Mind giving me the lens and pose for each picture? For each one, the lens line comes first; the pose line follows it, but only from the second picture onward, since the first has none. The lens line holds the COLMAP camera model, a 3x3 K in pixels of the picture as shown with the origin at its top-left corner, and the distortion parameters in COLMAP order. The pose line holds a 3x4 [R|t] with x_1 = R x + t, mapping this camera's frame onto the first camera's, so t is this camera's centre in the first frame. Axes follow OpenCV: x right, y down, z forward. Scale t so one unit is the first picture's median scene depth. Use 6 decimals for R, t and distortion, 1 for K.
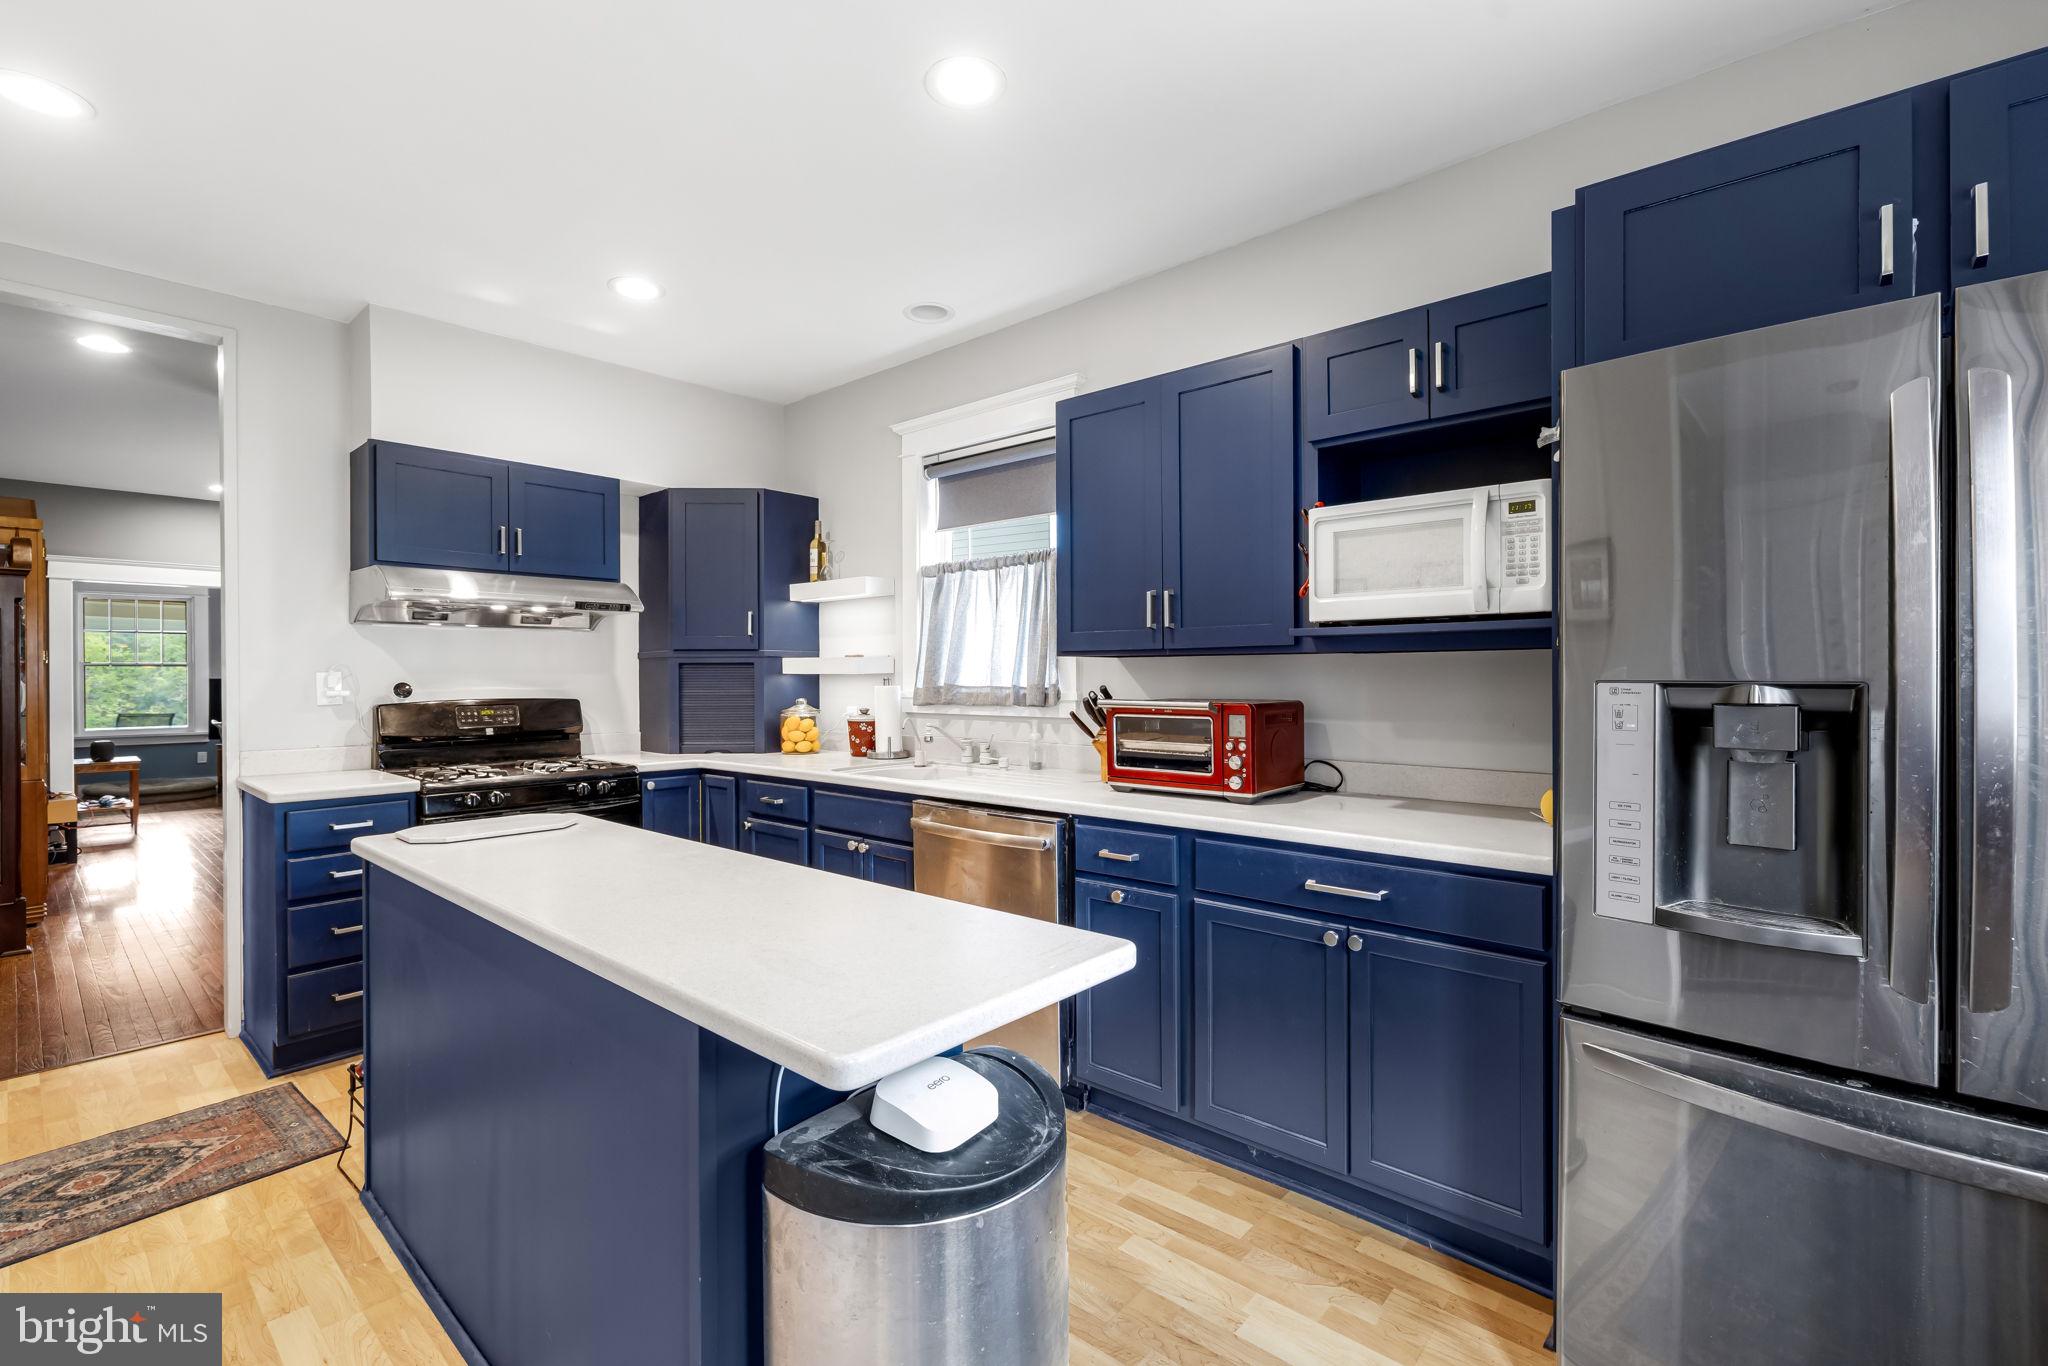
lens RADIAL K [[893.9, 0, 1024.0], [0, 893.9, 683.0], [0, 0, 1]] dist [-0.003026, 0.000753]
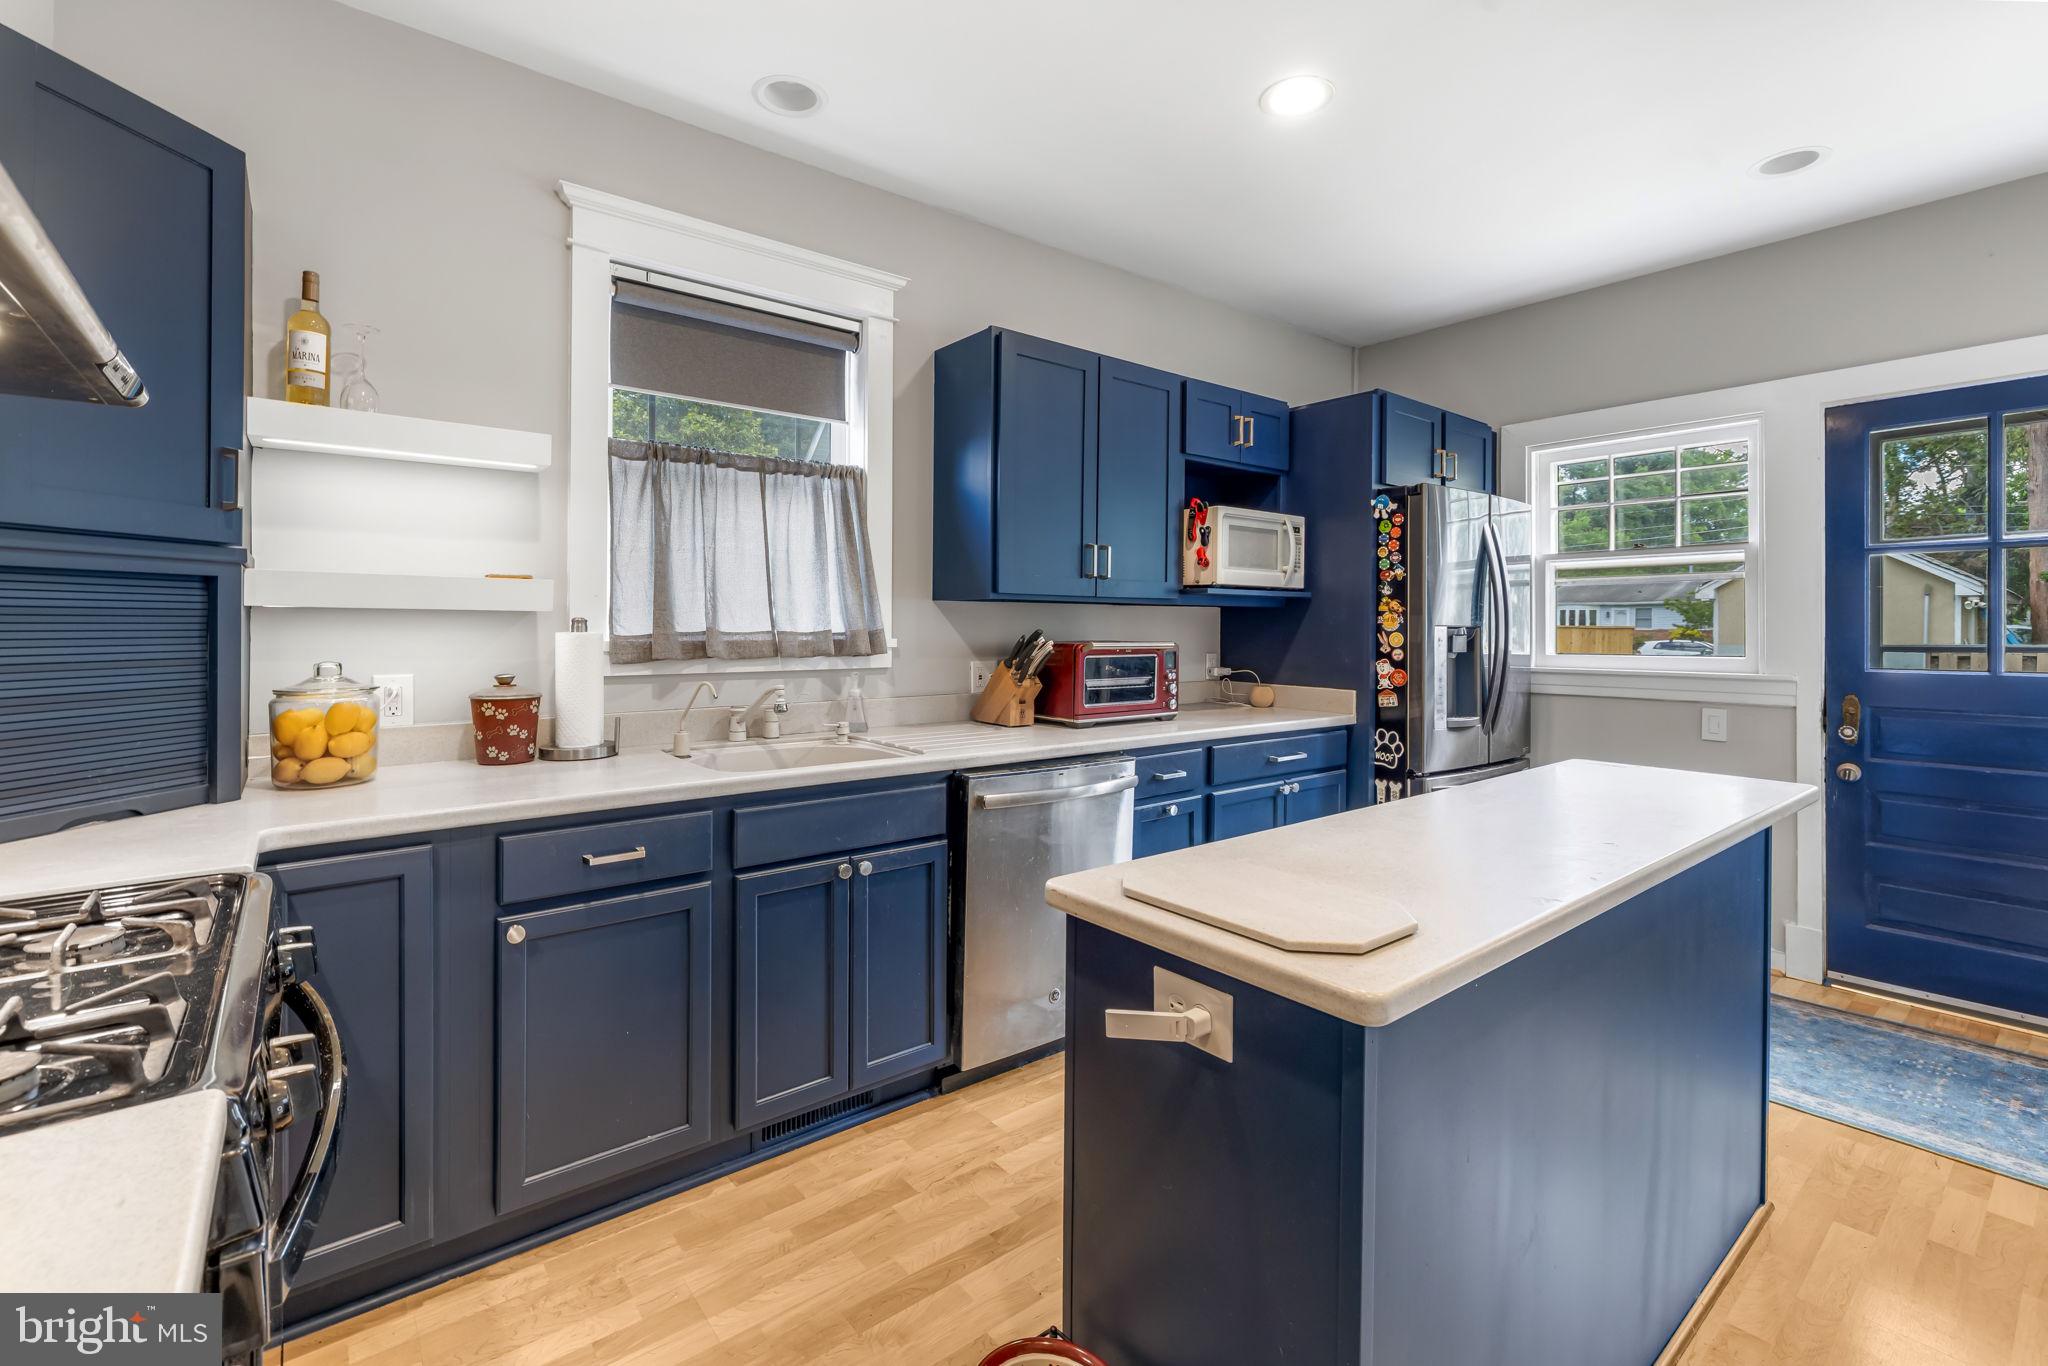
lens RADIAL K [[899.2, 0, 1022.2], [0, 899.2, 627.0], [0, 0, 1]] dist [0.014278, 0.000161]
pose [[0.177279, 0.004359, 0.984151, -0.724365], [0.004065, 0.999978, -0.005161, 0.004050], [-0.984152, 0.004915, 0.177257, 0.658642]]
